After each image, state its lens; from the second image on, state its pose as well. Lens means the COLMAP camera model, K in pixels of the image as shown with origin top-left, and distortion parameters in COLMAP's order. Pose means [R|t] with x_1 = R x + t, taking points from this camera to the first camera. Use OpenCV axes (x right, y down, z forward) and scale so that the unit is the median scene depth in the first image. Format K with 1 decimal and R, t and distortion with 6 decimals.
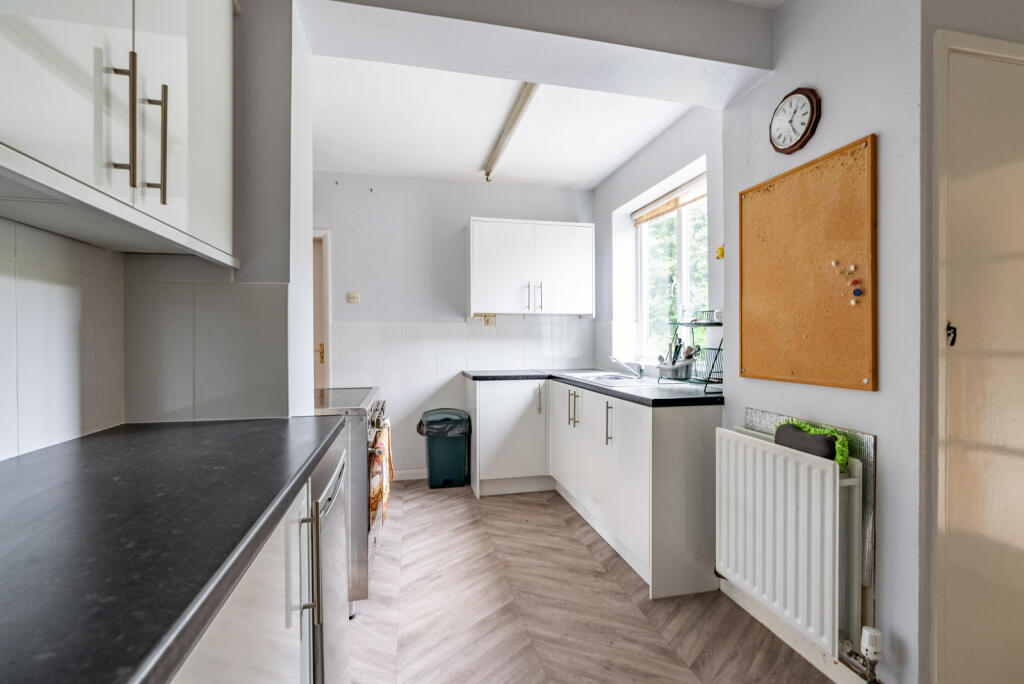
lens RADIAL K [[463.0, 0, 512.0], [0, 463.0, 342.0], [0, 0, 1]] dist [-0.000709, 0.000117]
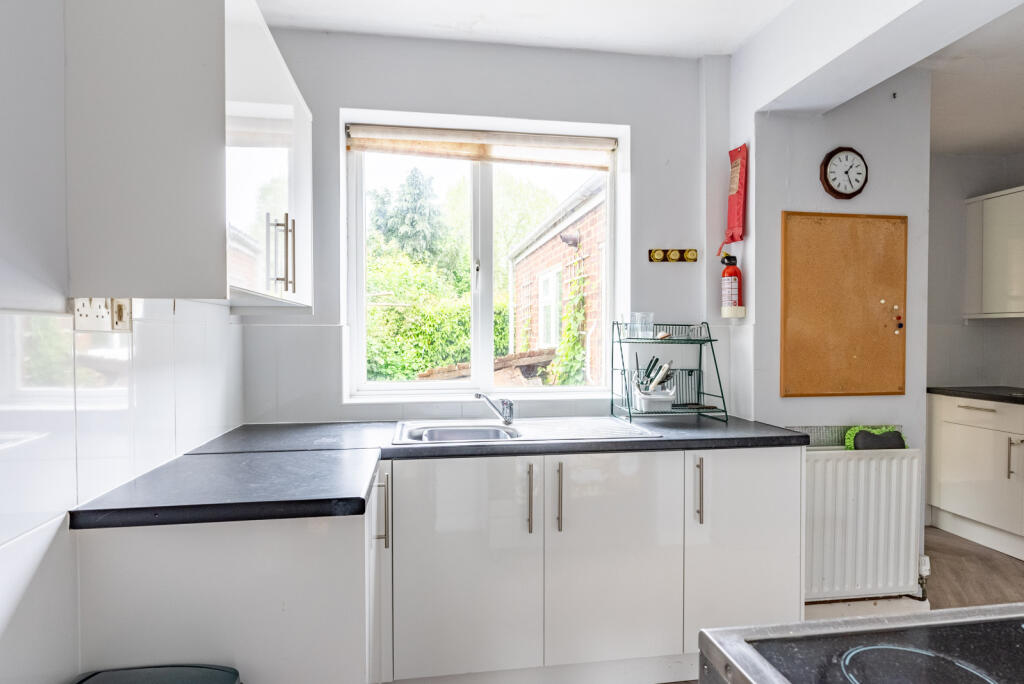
lens RADIAL K [[565.3, 0, 512.0], [0, 565.3, 342.0], [0, 0, 1]] dist [-0.001711, -0.000185]
pose [[0.070693, -0.012398, 0.997421, -0.881418], [0.004180, 0.999918, 0.012133, -0.070615], [-0.997489, 0.003311, 0.070739, 1.742769]]
